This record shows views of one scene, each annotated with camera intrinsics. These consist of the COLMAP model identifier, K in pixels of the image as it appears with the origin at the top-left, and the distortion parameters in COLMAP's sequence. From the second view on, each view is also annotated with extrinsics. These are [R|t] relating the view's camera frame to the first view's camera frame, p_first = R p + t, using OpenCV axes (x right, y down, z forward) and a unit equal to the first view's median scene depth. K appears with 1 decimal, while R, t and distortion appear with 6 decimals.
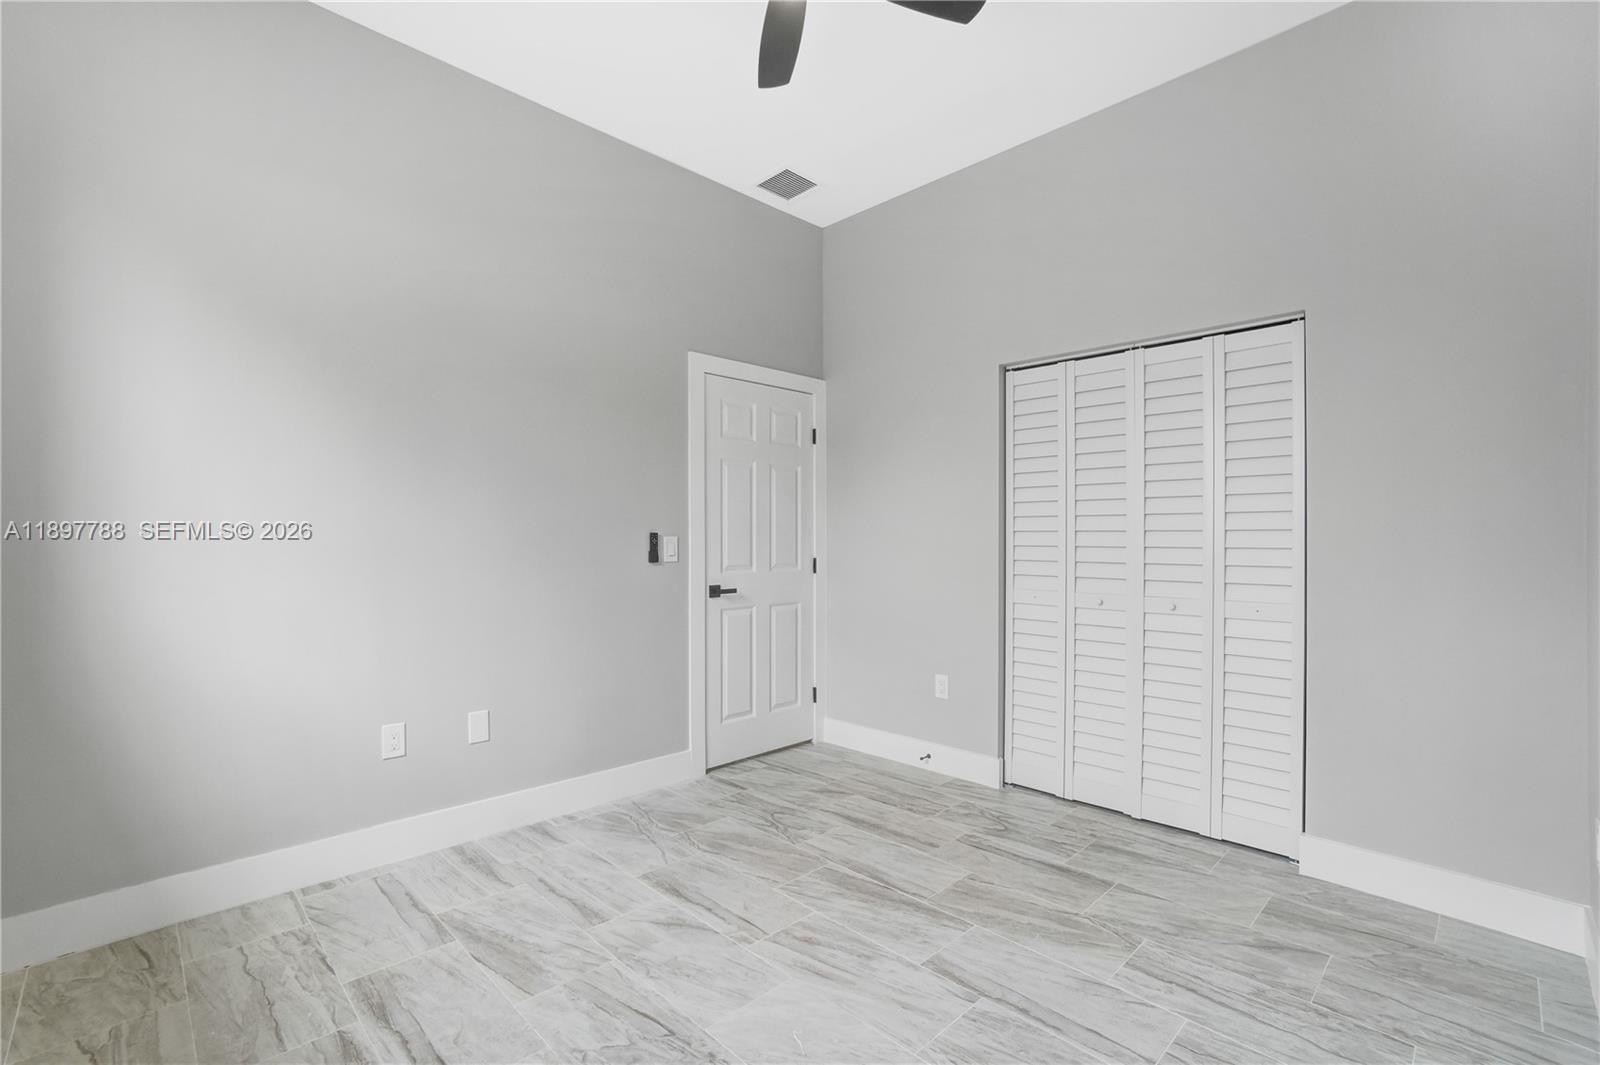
lens RADIAL K [[723.7, 0, 784.9], [0, 723.7, 538.5], [0, 0, 1]] dist [-0.054485, 0.021093]
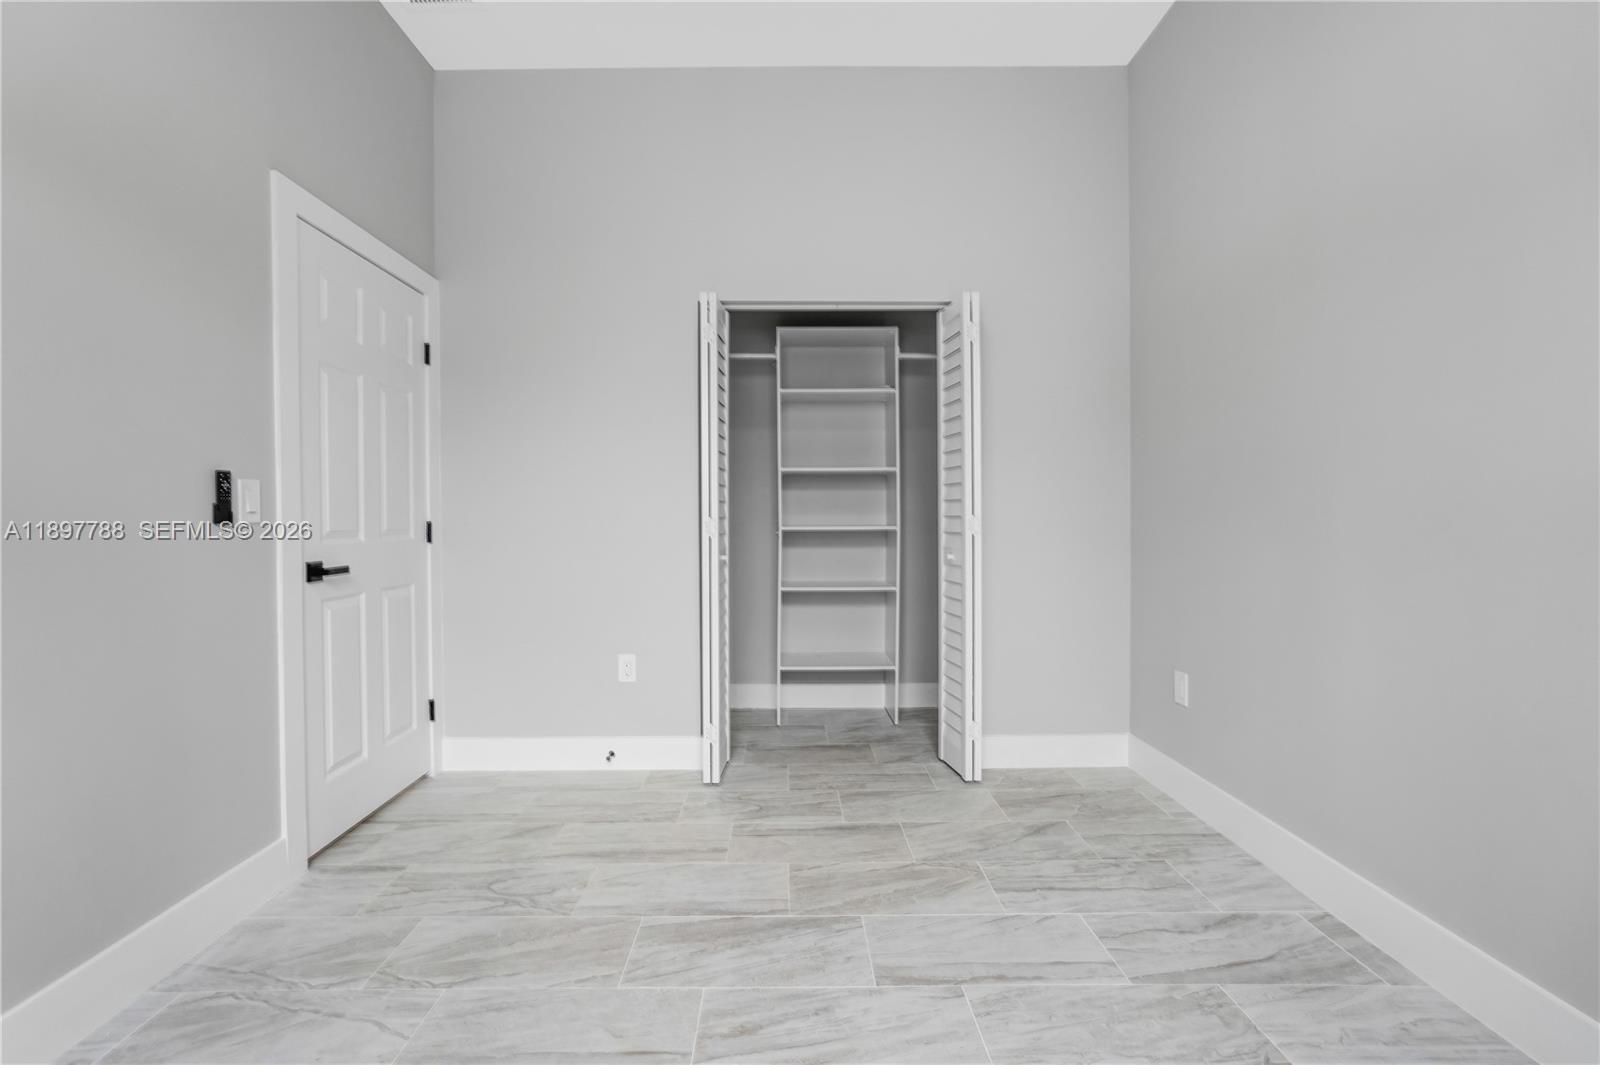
lens RADIAL K [[712.2, 0, 799.9], [0, 712.2, 527.0], [0, 0, 1]] dist [-0.055637, 0.030082]
pose [[0.685071, -0.017205, 0.728273, -0.299009], [0.013068, 0.999850, 0.011328, 0.039366], [-0.728359, 0.001756, 0.685193, 0.339610]]
